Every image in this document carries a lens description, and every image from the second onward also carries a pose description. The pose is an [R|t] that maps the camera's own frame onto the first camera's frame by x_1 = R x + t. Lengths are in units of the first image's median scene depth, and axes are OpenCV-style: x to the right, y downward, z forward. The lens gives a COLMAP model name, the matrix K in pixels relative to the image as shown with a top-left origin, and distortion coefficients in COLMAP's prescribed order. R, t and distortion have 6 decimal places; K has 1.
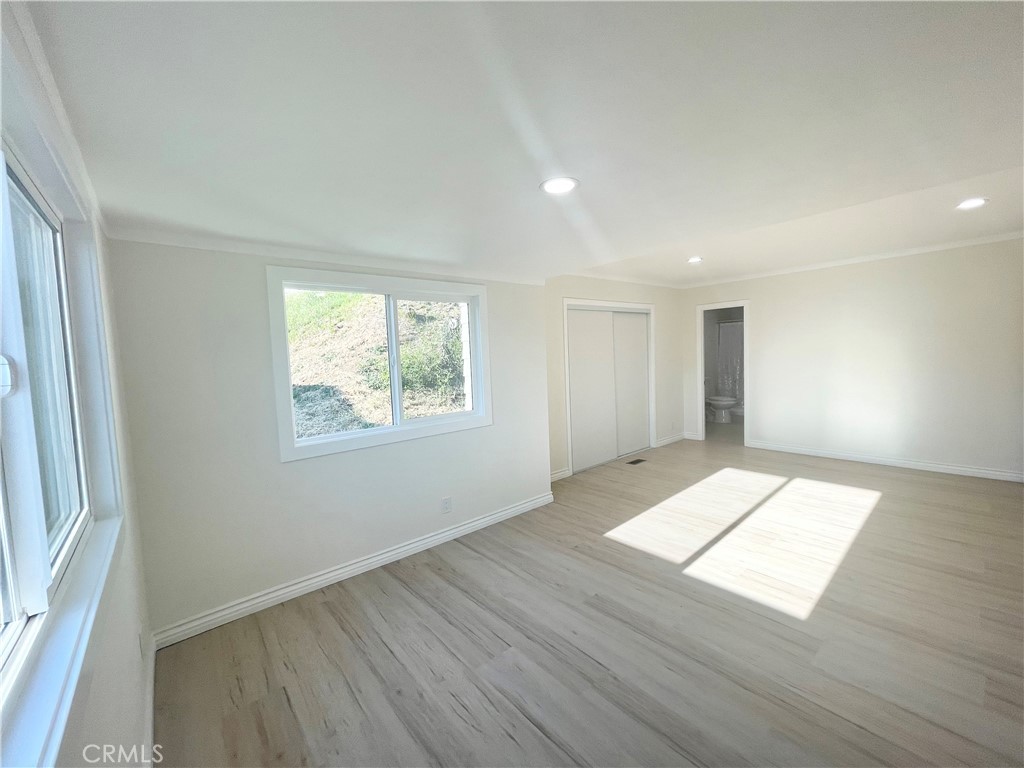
lens RADIAL K [[414.7, 0, 509.3], [0, 414.7, 383.5], [0, 0, 1]] dist [-0.000531, 0.000584]
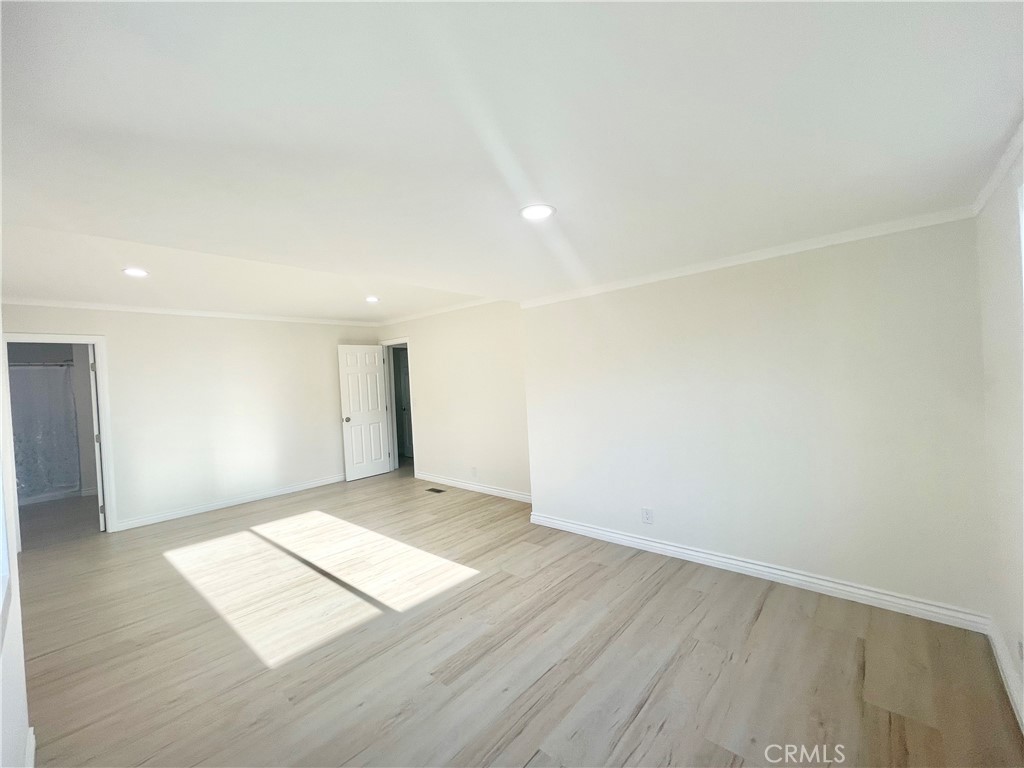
lens RADIAL K [[414.7, 0, 509.3], [0, 414.7, 383.5], [0, 0, 1]] dist [-0.000531, 0.000584]
pose [[-0.138023, 0.038491, 0.989681, -0.430401], [0.120902, 0.992426, -0.021737, -0.015549], [-0.983022, 0.116654, -0.141631, 0.603166]]
